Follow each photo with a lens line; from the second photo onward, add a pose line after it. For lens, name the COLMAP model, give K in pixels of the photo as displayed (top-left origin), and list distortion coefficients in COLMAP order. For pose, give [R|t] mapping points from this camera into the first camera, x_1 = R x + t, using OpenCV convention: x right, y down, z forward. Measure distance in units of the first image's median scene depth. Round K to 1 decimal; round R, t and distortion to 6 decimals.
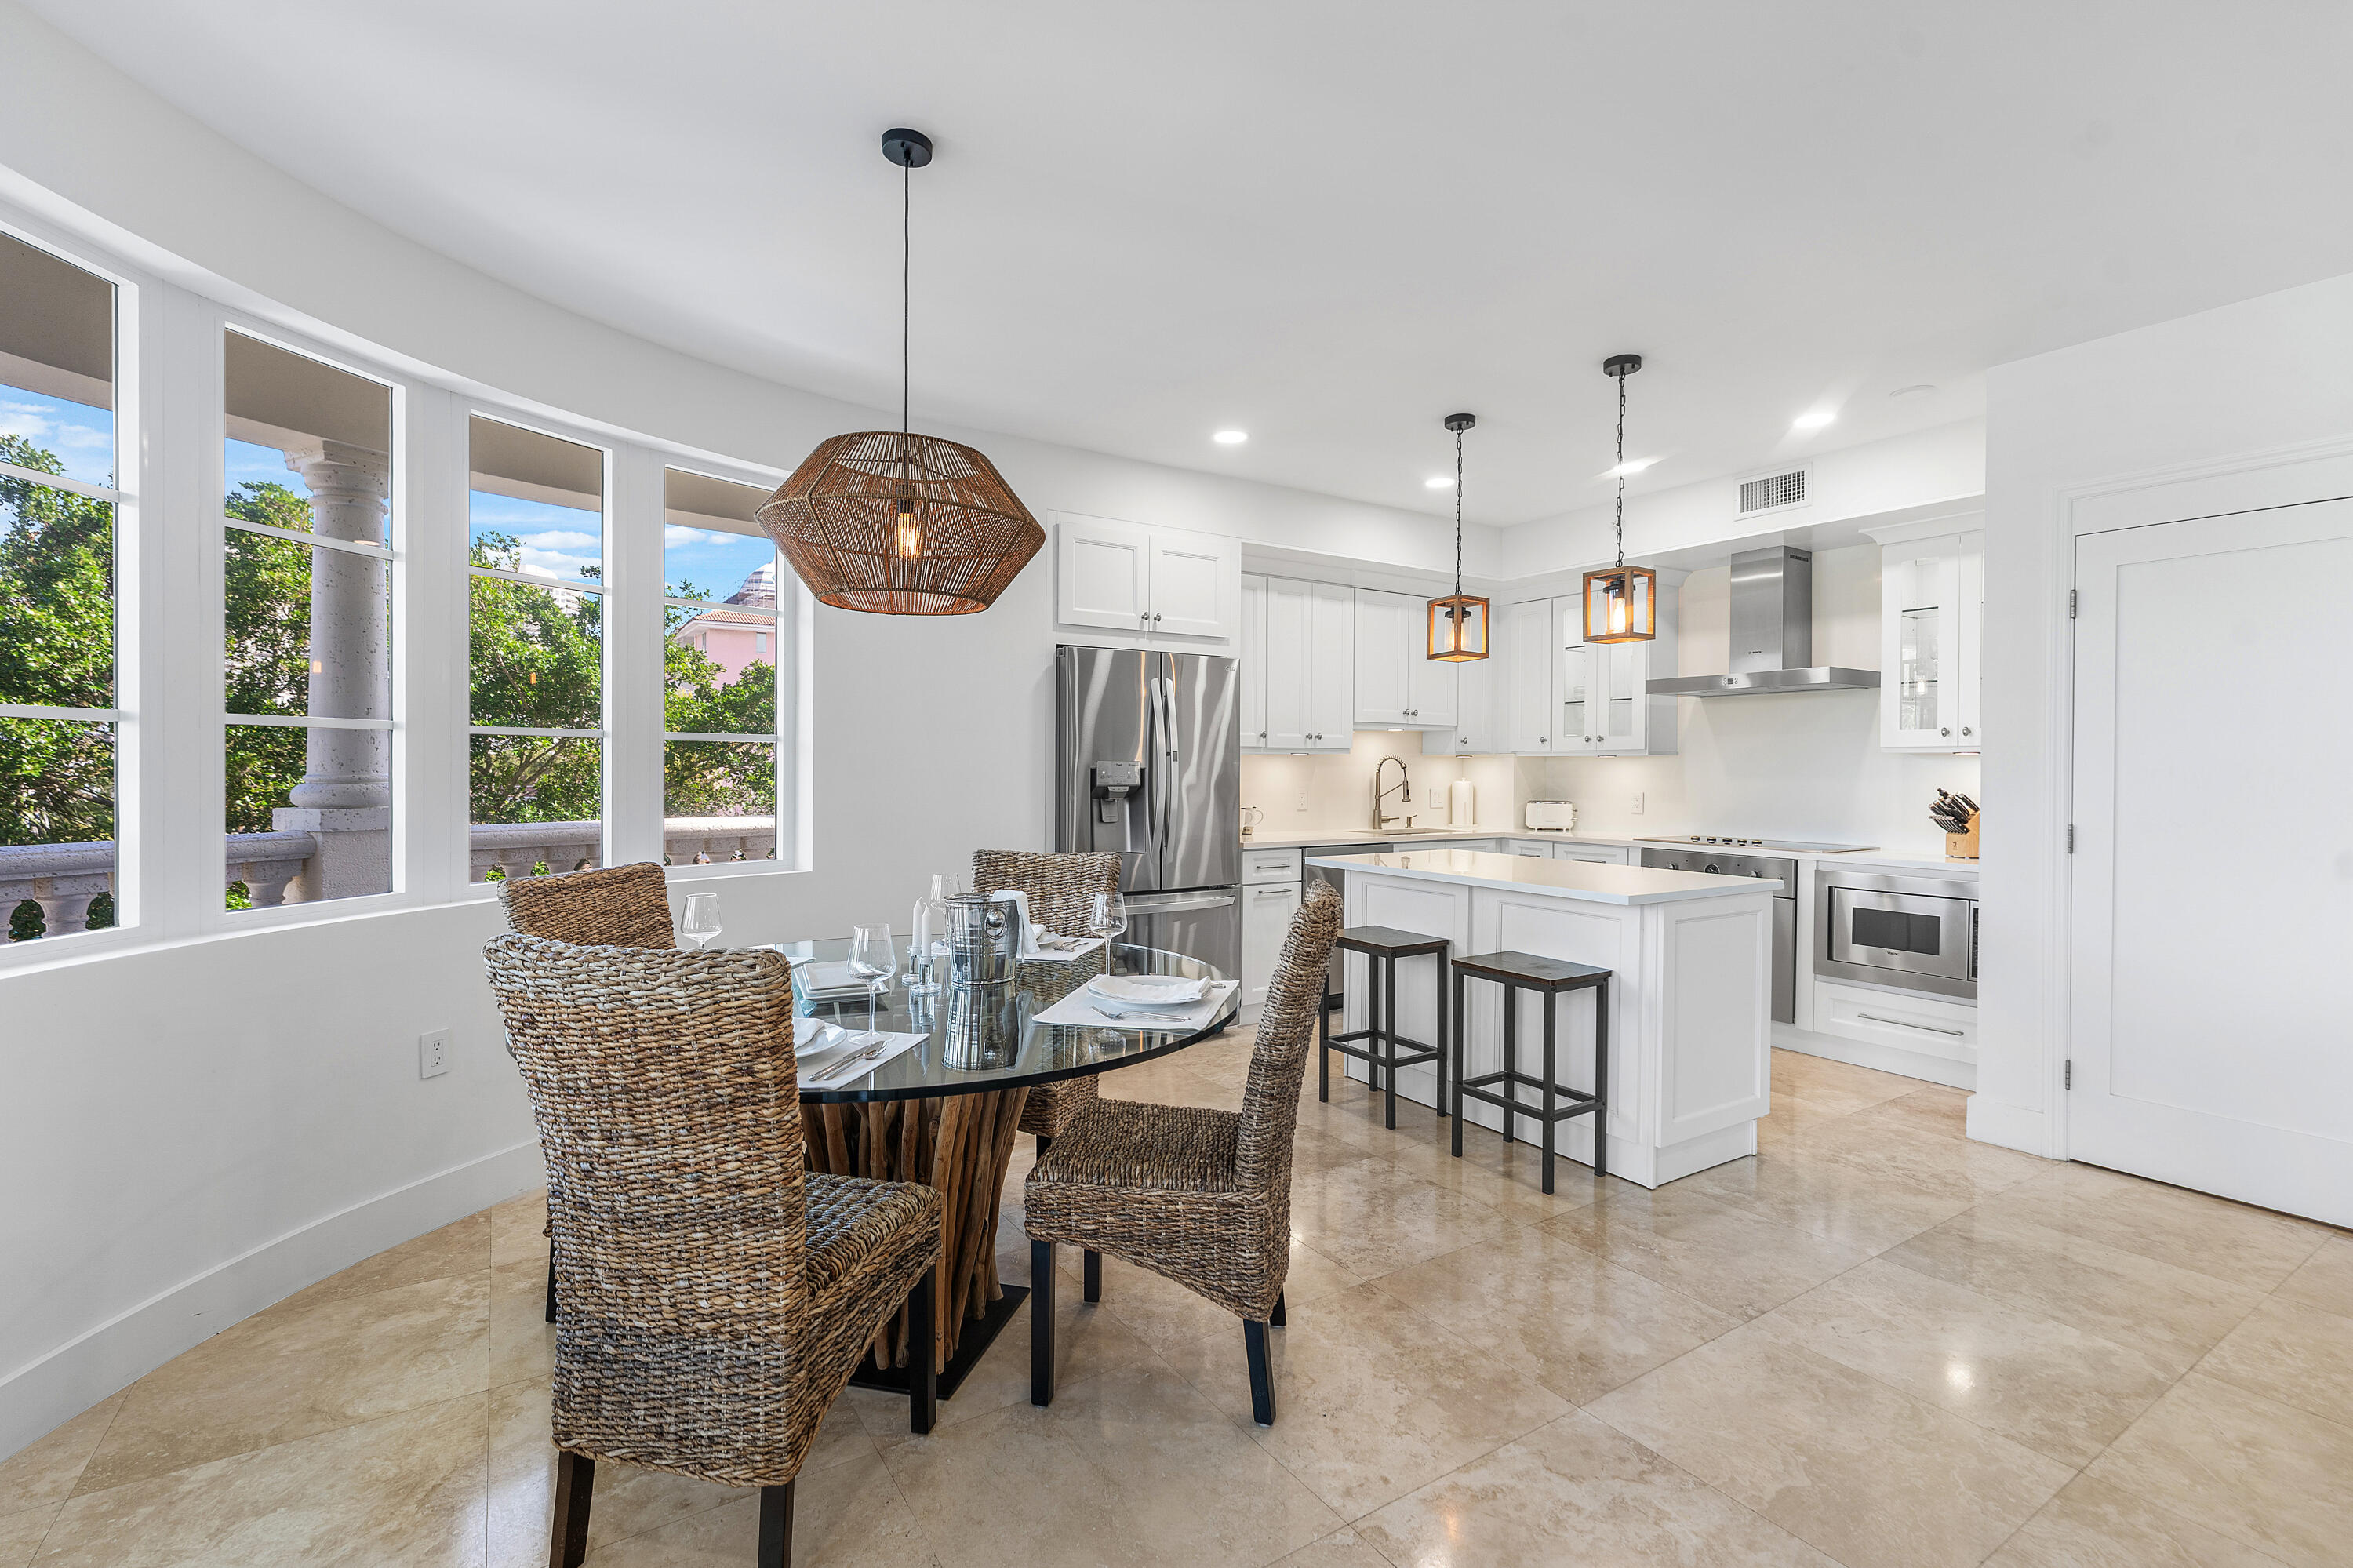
lens RADIAL K [[1032.4, 0, 1178.4], [0, 1032.4, 780.0], [0, 0, 1]] dist [0.000083, -0.000052]
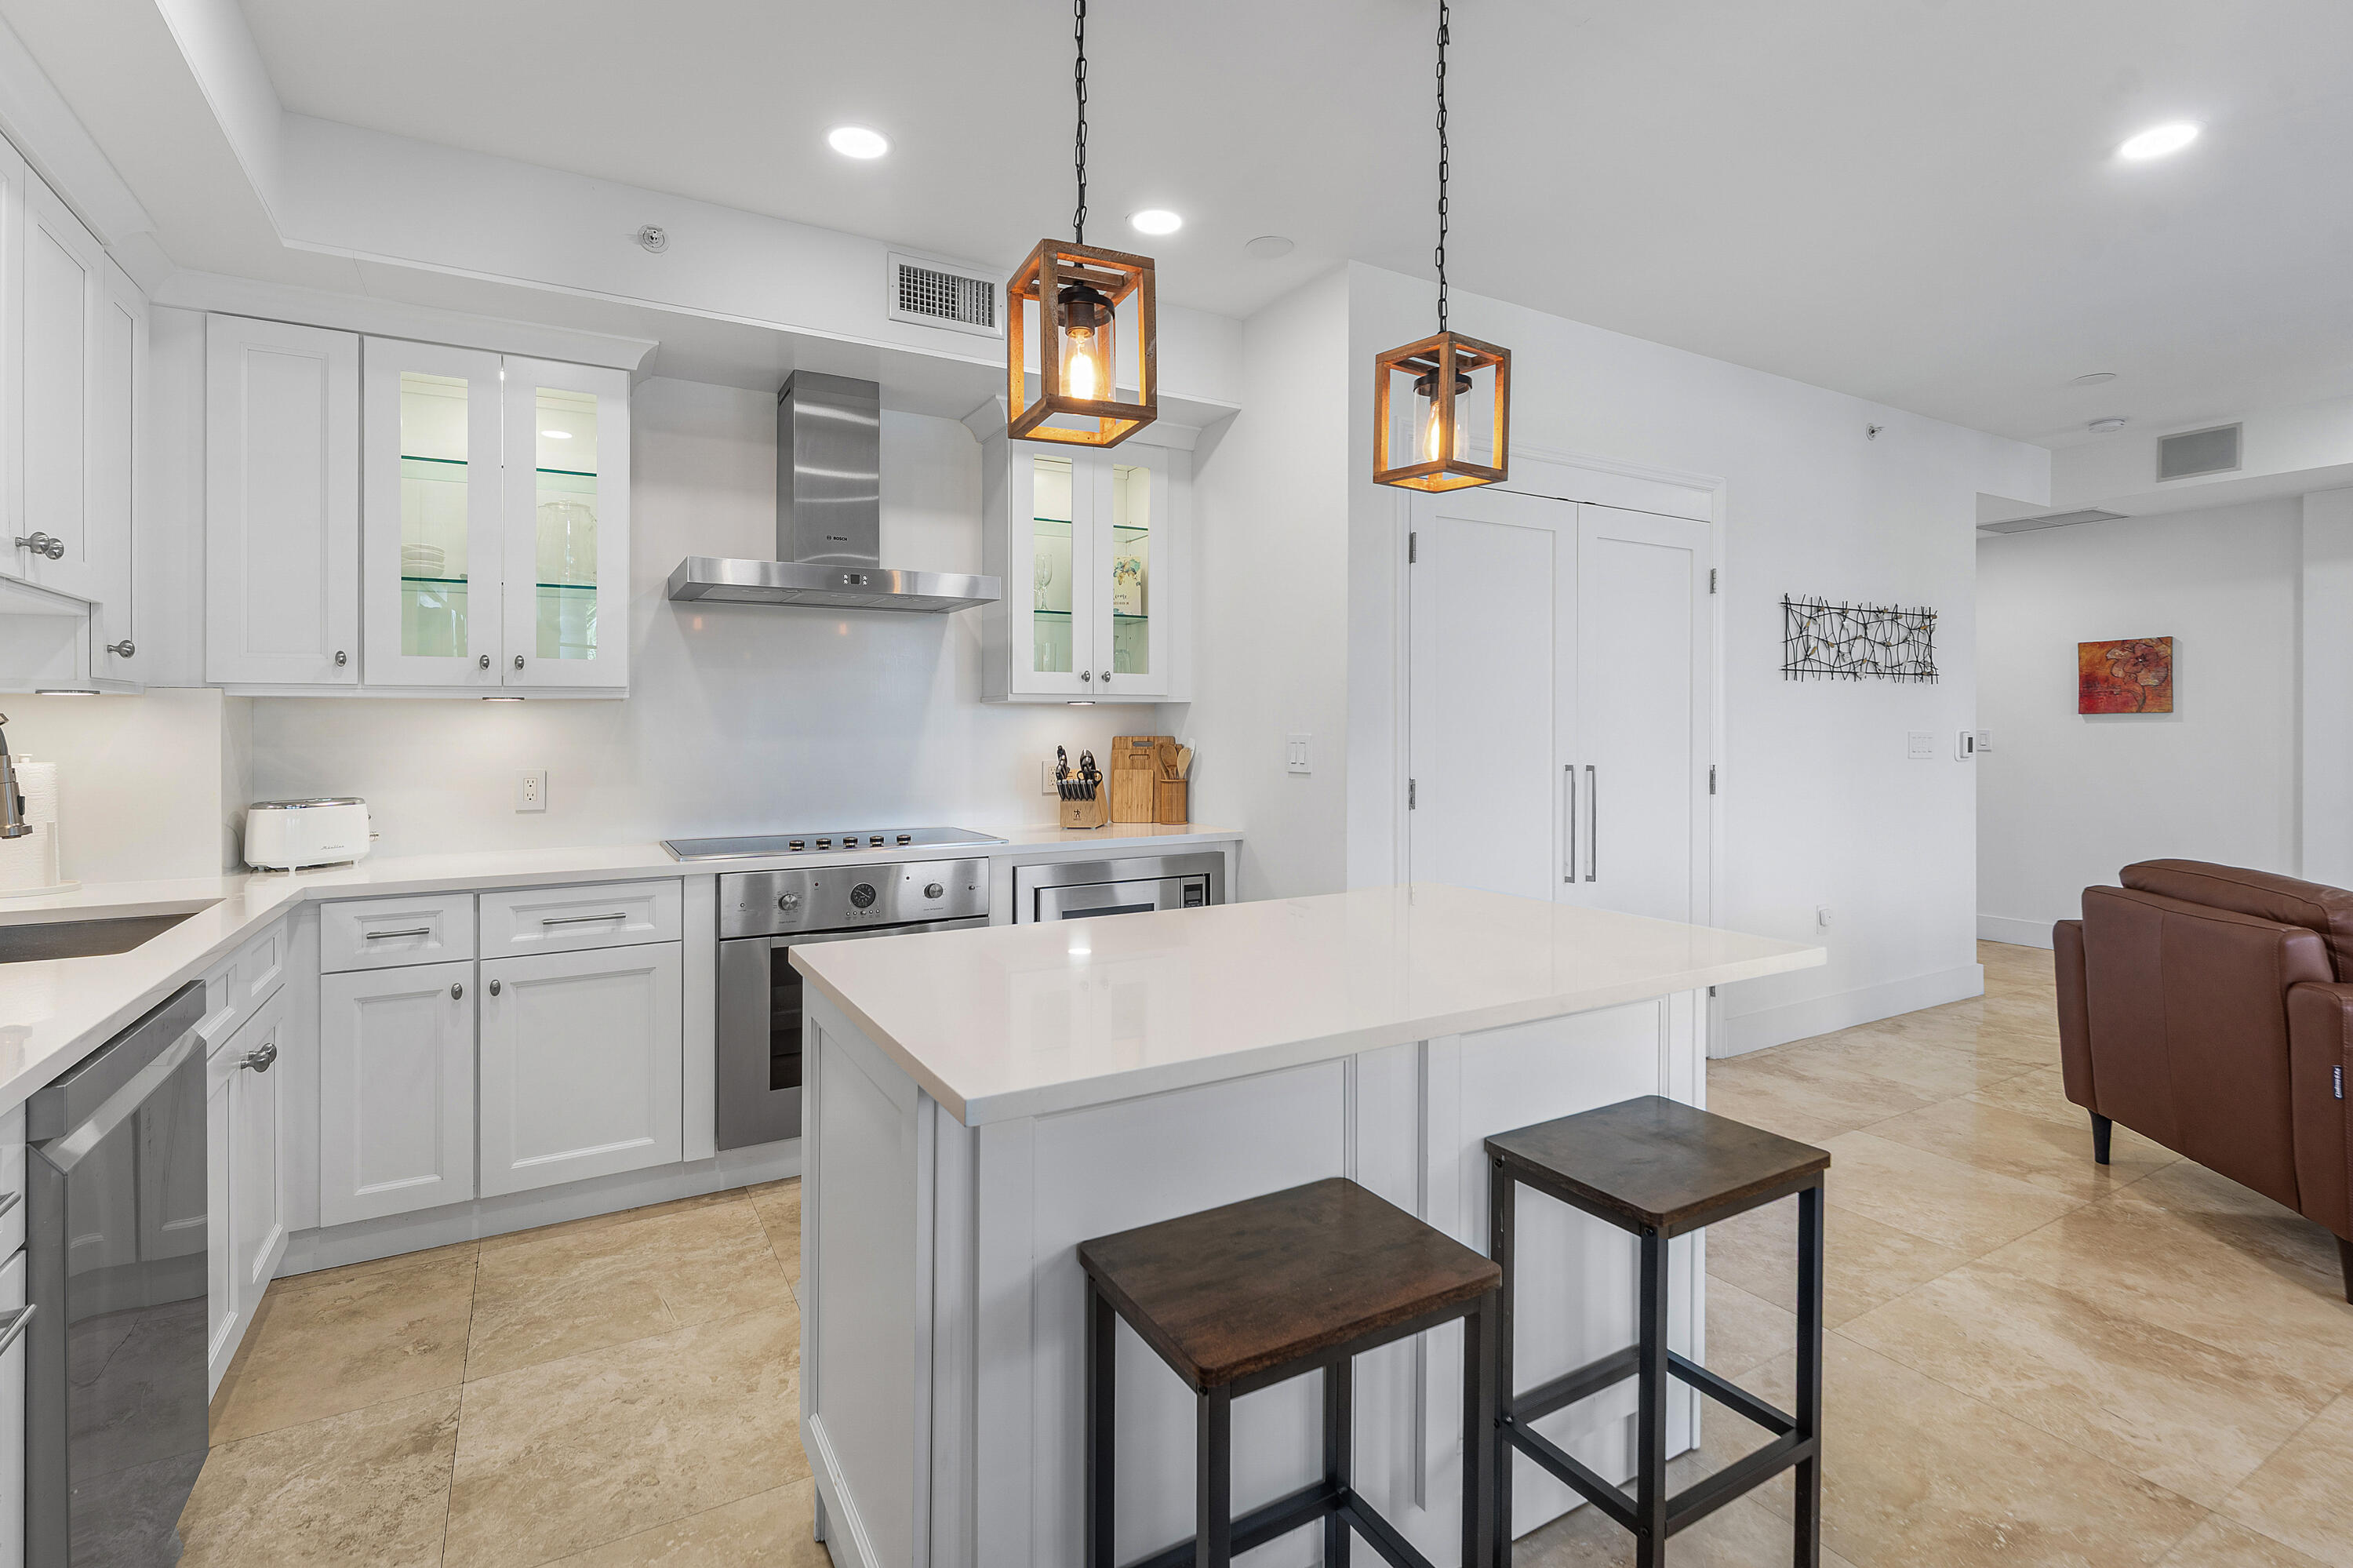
lens RADIAL K [[1085.3, 0, 1182.7], [0, 1085.3, 730.7], [0, 0, 1]] dist [-0.004602, -0.000216]
pose [[0.049284, -0.007747, 0.998755, -0.105485], [0.015960, 0.999848, 0.006968, -0.008548], [-0.998657, 0.015597, 0.049400, 0.852054]]
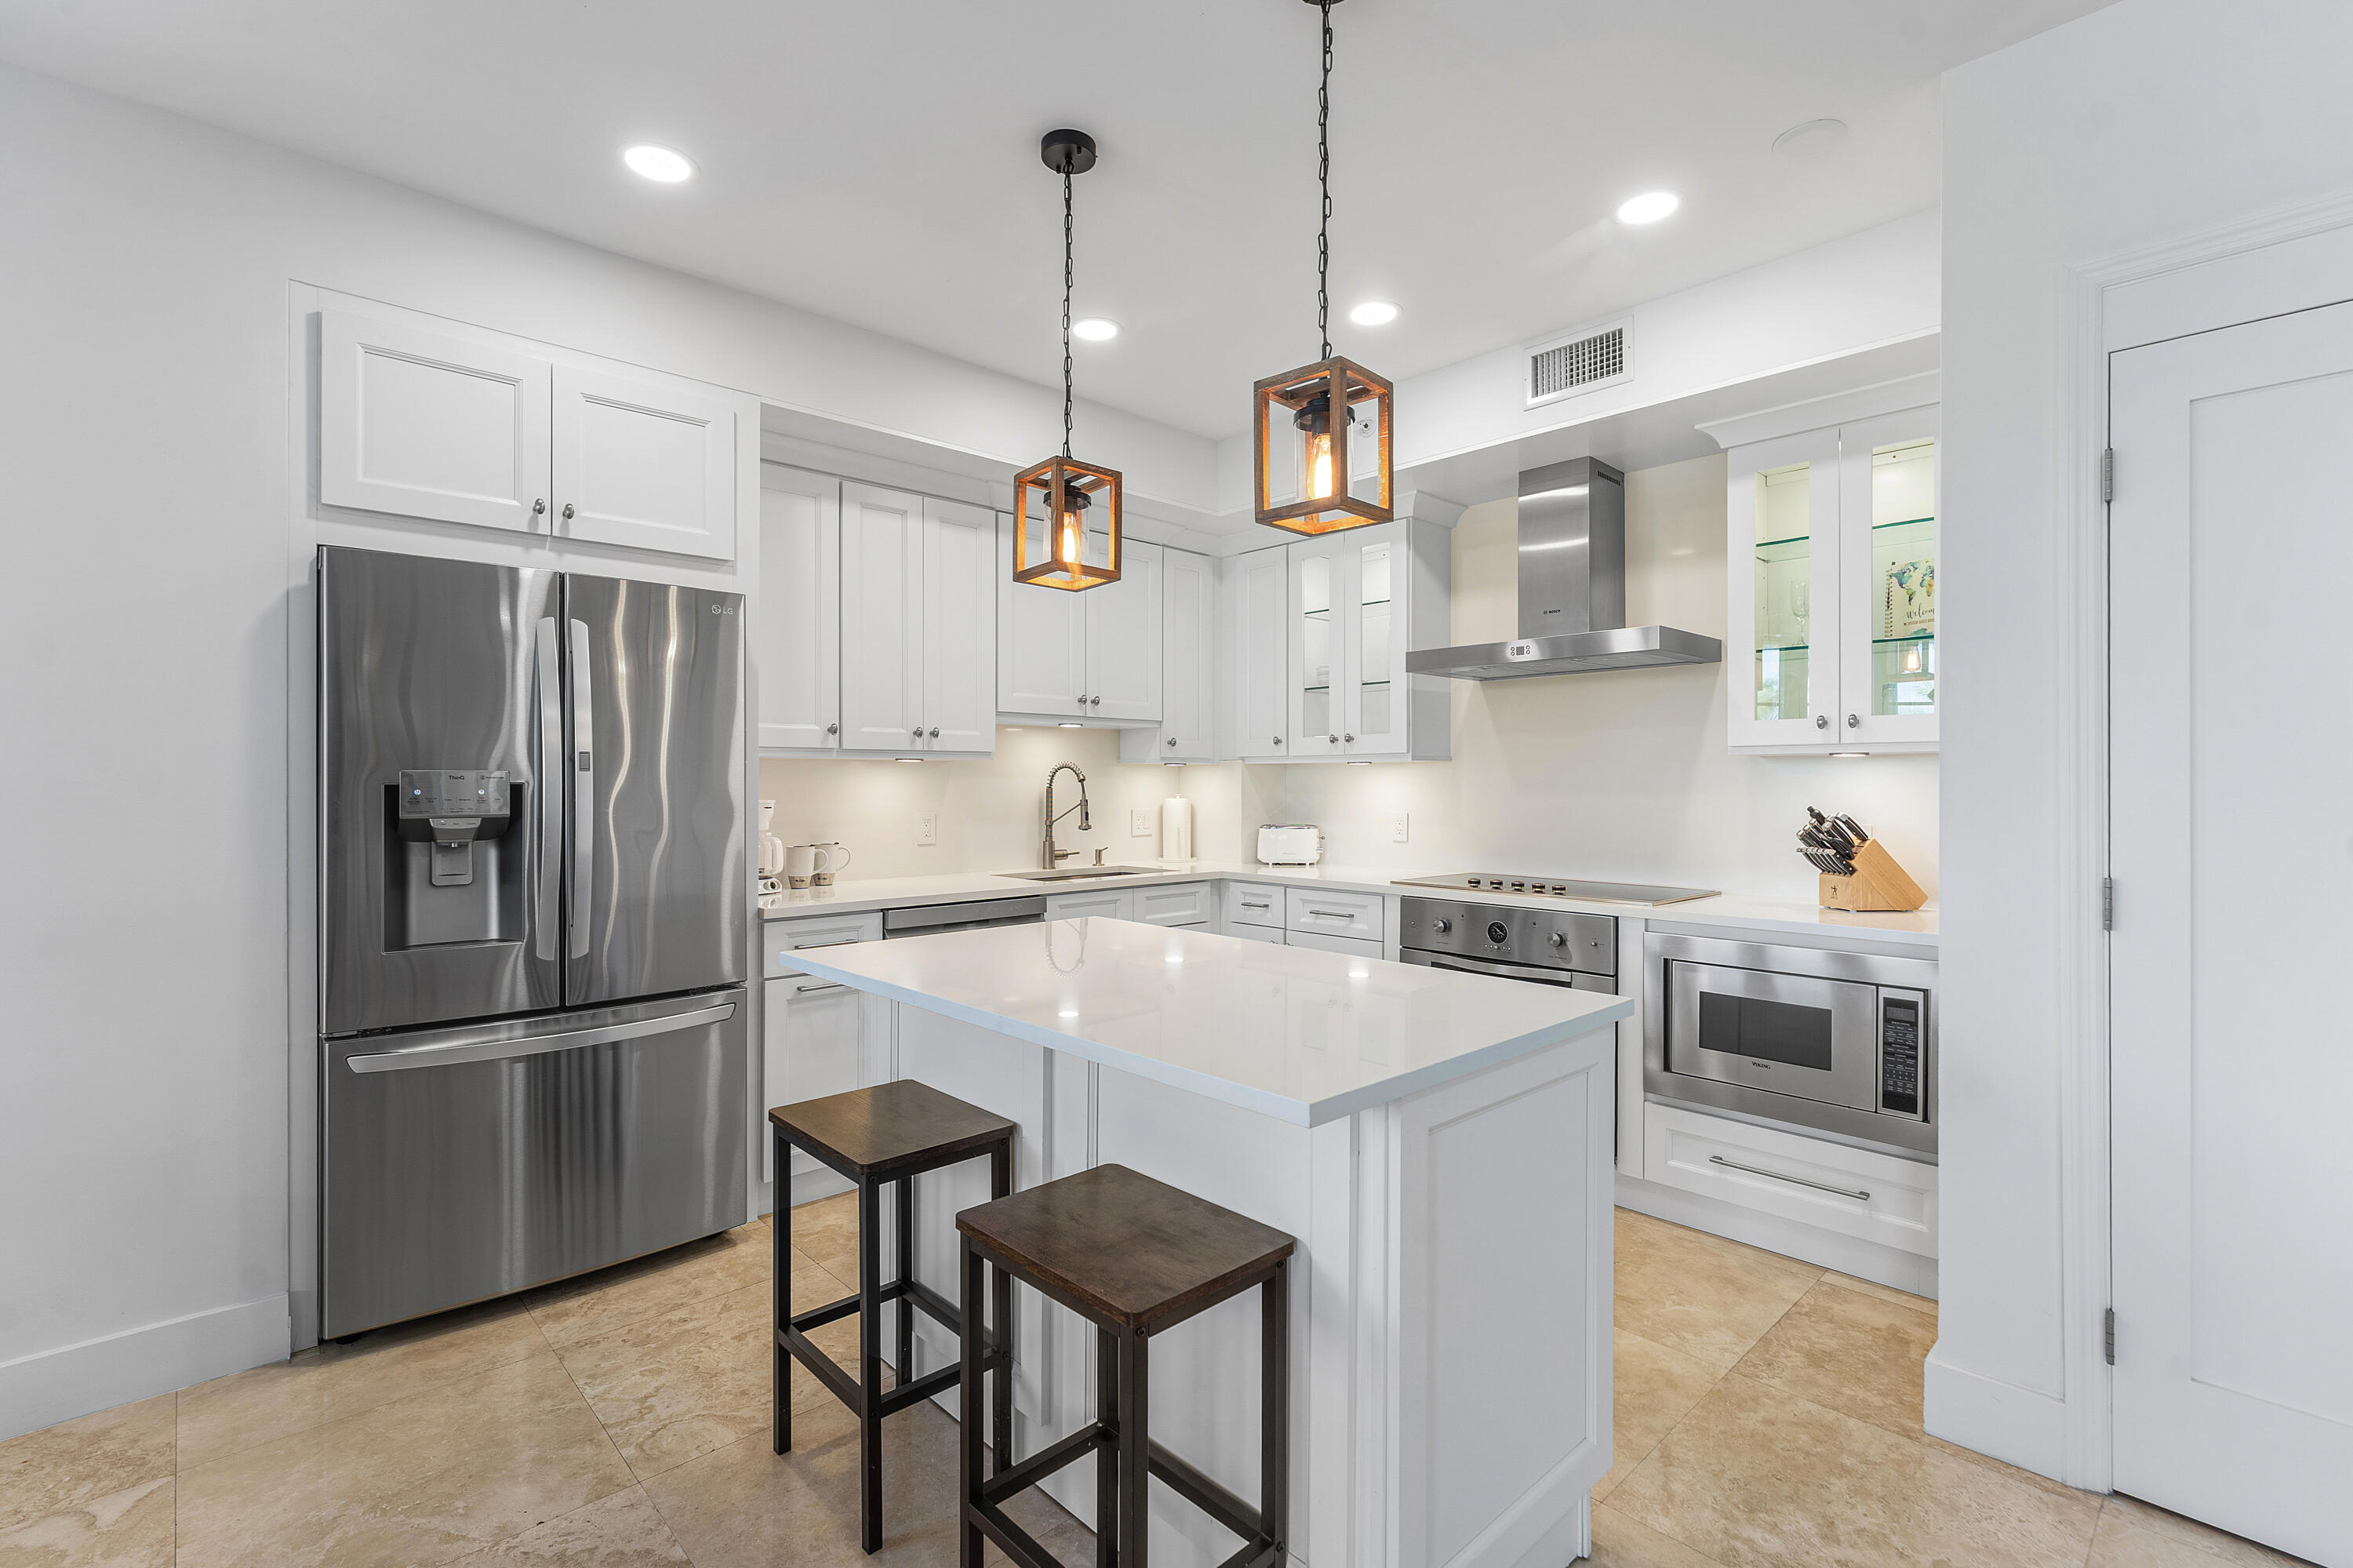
lens RADIAL K [[1043.7, 0, 1176.5], [0, 1043.7, 784.0], [0, 0, 1]] dist [0.000309, 0.000309]
pose [[0.983050, -0.005436, 0.183257, 0.203767], [0.007063, 0.999941, -0.008224, -0.004205], [-0.183201, 0.009379, 0.983031, 0.401939]]
